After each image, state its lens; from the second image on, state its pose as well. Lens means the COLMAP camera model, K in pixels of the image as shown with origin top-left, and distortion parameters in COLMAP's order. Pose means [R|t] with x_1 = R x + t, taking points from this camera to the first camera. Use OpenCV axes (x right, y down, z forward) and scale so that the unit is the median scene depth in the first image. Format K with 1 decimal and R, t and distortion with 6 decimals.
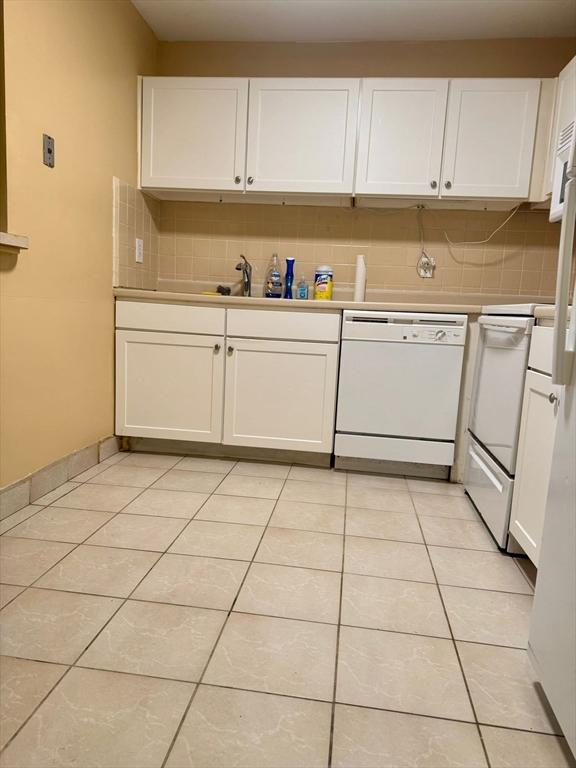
lens RADIAL K [[555.5, 0, 288.0], [0, 555.5, 384.0], [0, 0, 1]] dist [0.070602, -0.114235]
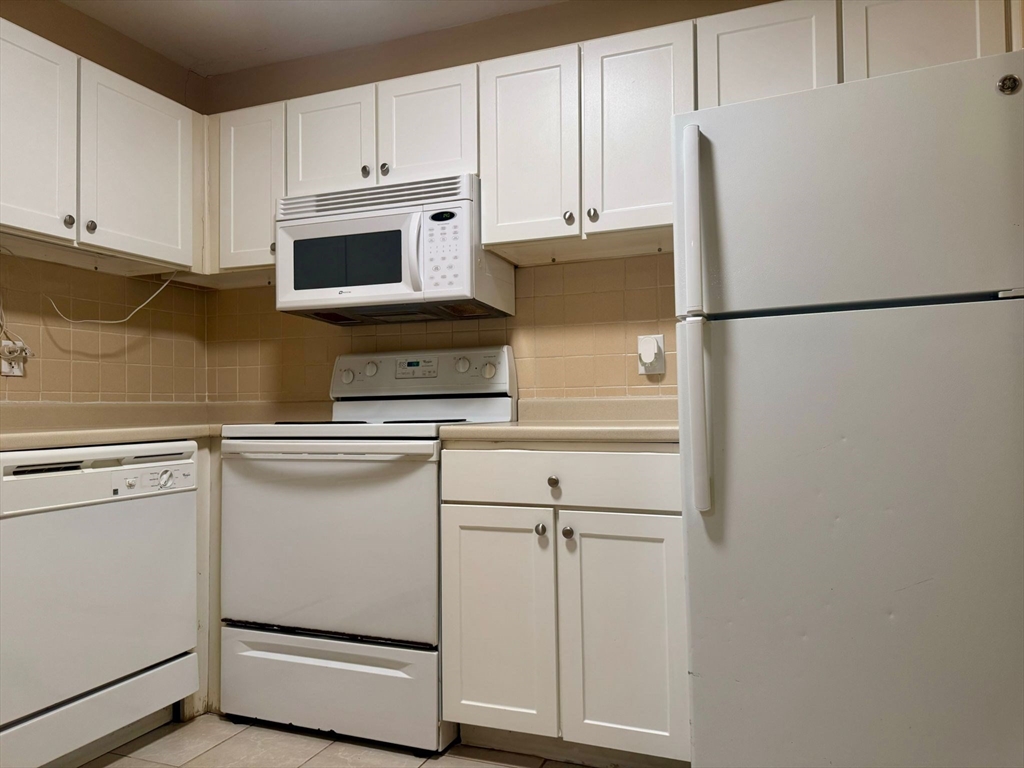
lens RADIAL K [[740.6, 0, 512.0], [0, 740.6, 384.0], [0, 0, 1]] dist [0.070602, -0.114235]
pose [[0.243131, -0.021756, 0.969750, -0.404553], [0.156904, 0.987464, -0.017184, -0.114126], [-0.957219, 0.156336, 0.243496, 0.435491]]
